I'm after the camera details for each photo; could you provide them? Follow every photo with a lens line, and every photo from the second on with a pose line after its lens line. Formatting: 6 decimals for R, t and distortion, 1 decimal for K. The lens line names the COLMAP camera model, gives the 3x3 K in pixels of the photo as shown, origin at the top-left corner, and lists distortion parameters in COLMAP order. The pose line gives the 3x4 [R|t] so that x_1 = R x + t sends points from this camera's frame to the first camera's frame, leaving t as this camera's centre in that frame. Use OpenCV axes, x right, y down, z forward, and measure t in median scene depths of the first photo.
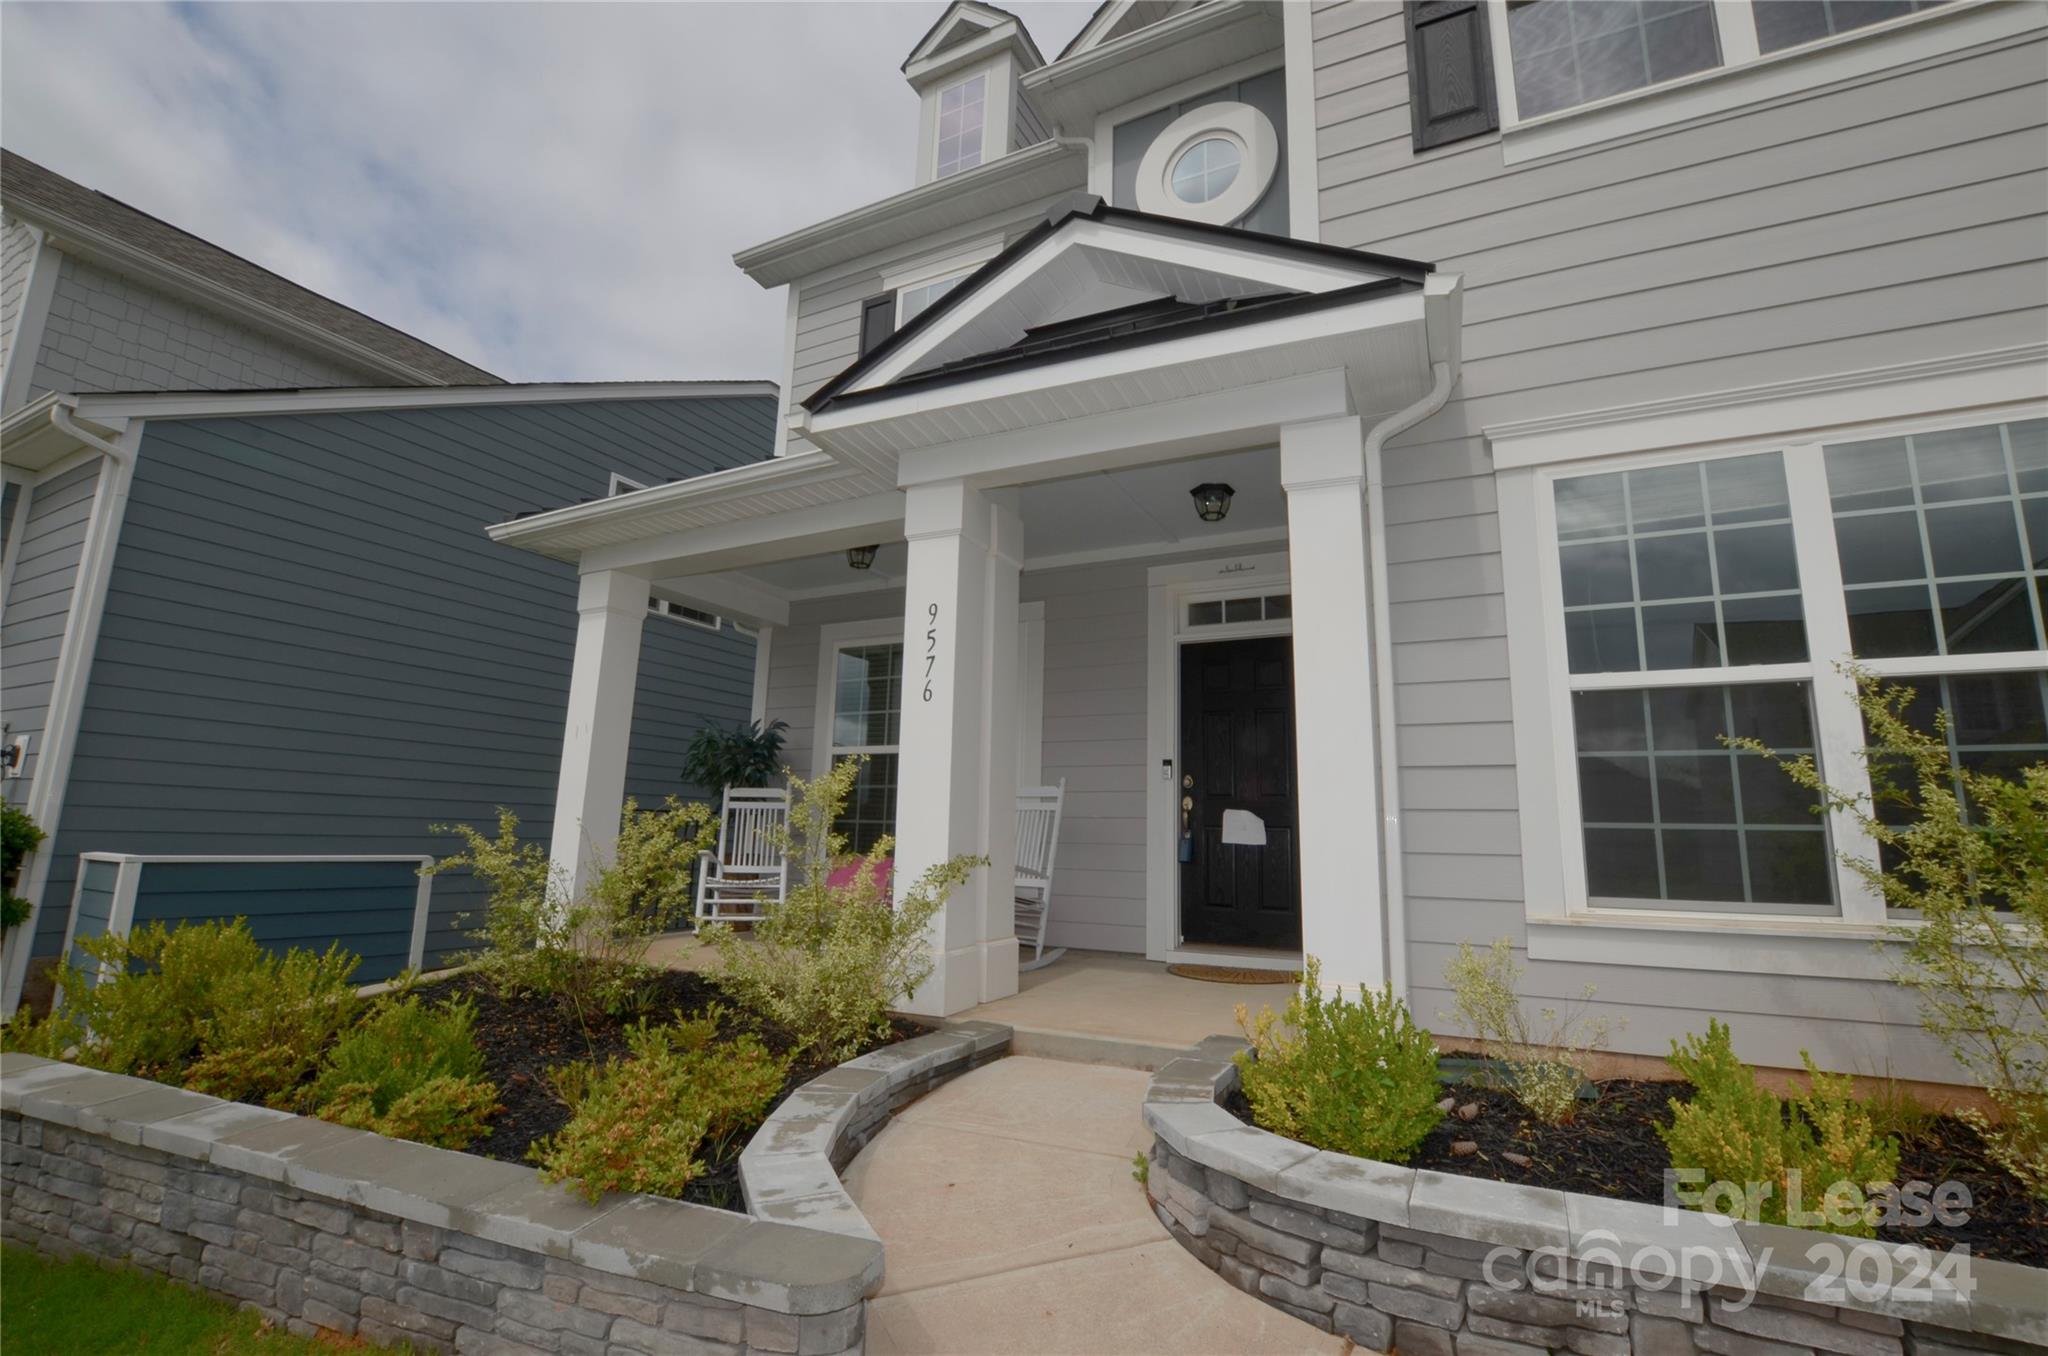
lens RADIAL K [[893.6, 0, 1036.4], [0, 893.6, 676.0], [0, 0, 1]] dist [-0.020024, -0.000238]
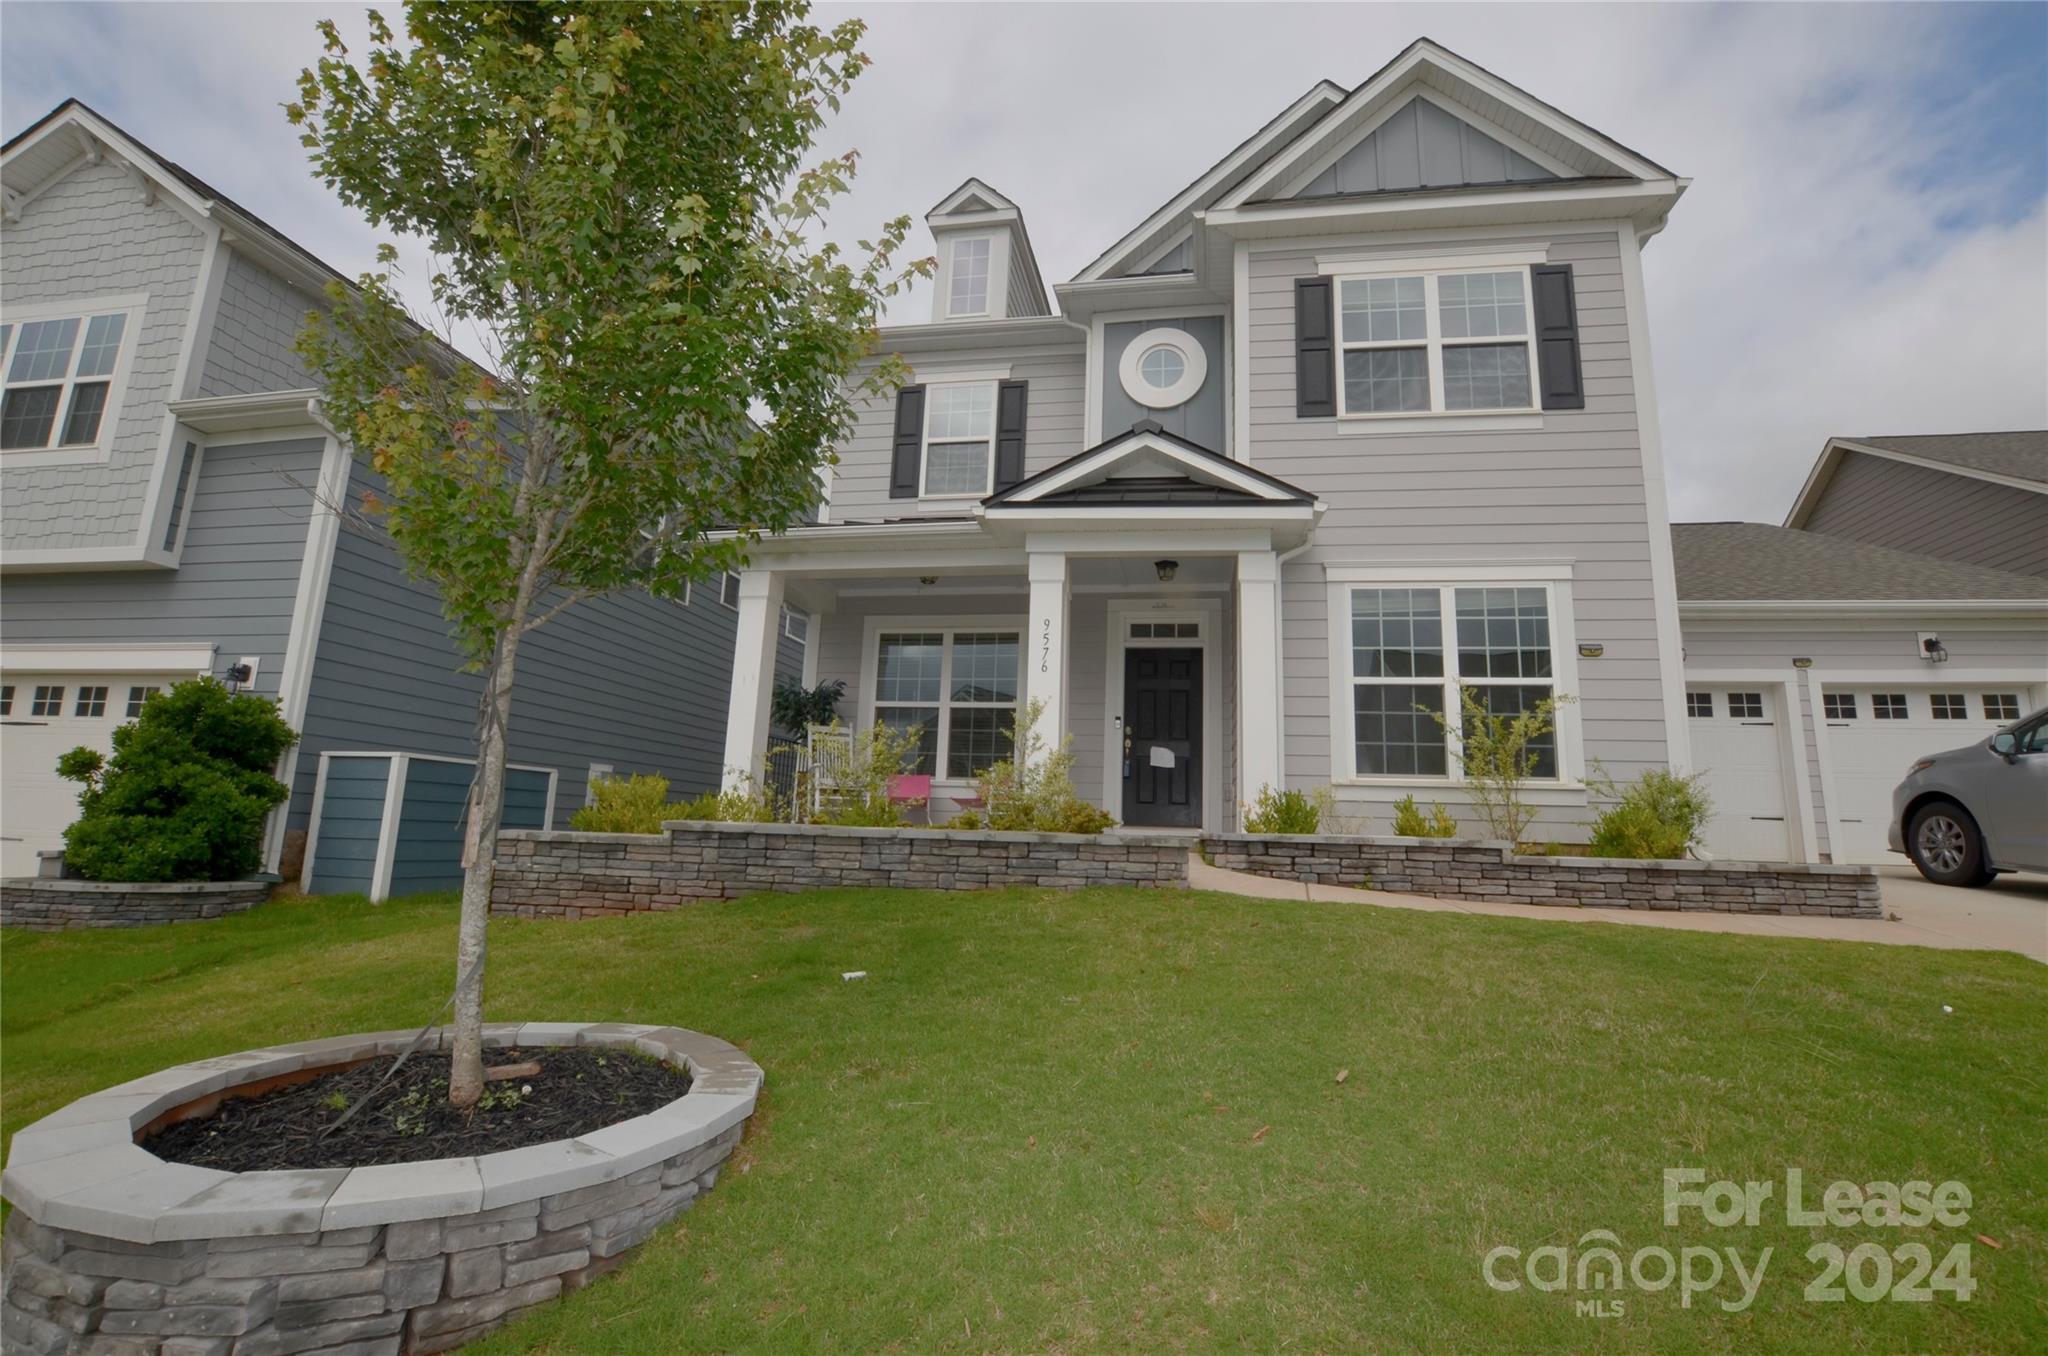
lens RADIAL K [[893.6, 0, 1019.4], [0, 893.6, 677.2], [0, 0, 1]] dist [-0.020024, -0.000238]
pose [[0.961882, 0.059445, 0.266926, -0.768557], [-0.062594, 0.998034, 0.003298, 0.041796], [-0.266205, -0.019880, 0.963711, -0.896950]]
